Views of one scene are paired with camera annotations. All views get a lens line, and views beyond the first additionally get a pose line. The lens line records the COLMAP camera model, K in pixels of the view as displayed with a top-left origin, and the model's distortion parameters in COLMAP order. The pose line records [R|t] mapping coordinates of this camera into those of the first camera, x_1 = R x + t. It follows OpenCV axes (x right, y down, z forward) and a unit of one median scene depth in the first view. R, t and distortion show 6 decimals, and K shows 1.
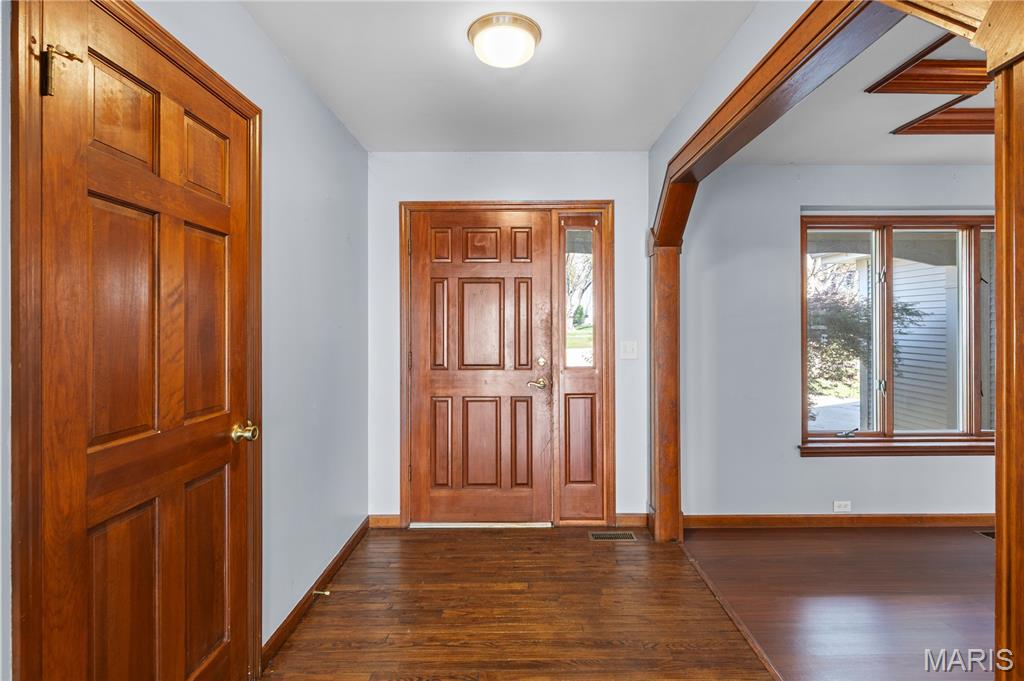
lens RADIAL K [[489.9, 0, 497.9], [0, 489.9, 322.0], [0, 0, 1]] dist [0.001763, 0.000637]
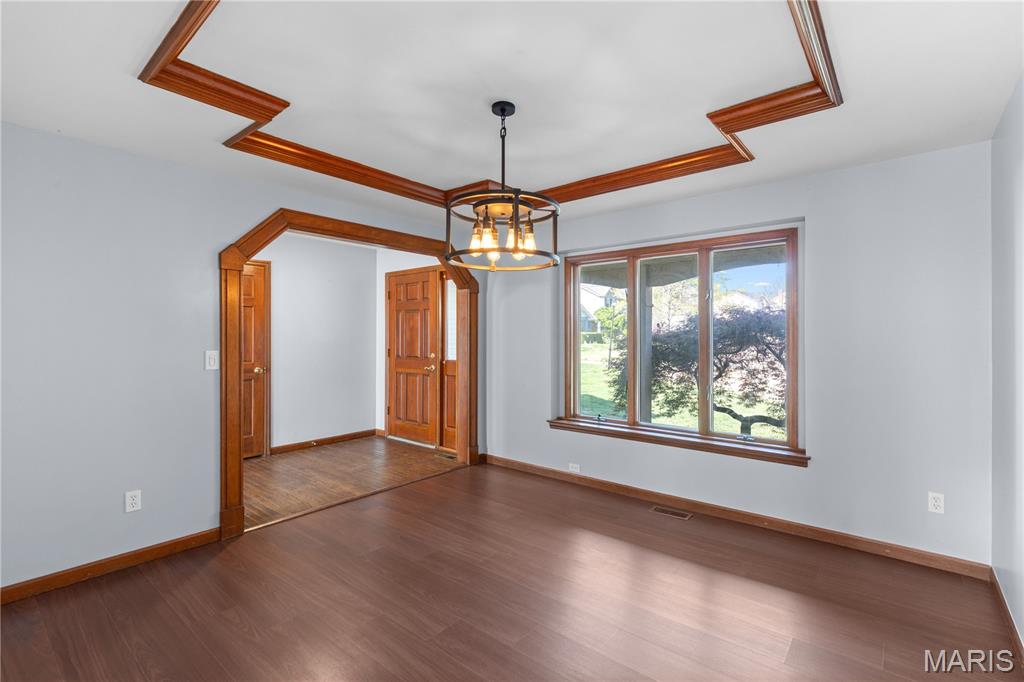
lens RADIAL K [[461.5, 0, 518.5], [0, 461.5, 335.6], [0, 0, 1]] dist [0.001878, 0.000274]
pose [[0.776070, 0.006329, -0.630615, 1.399963], [-0.002571, 0.999973, 0.006873, -0.006264], [0.630641, -0.003712, 0.776066, -0.110126]]
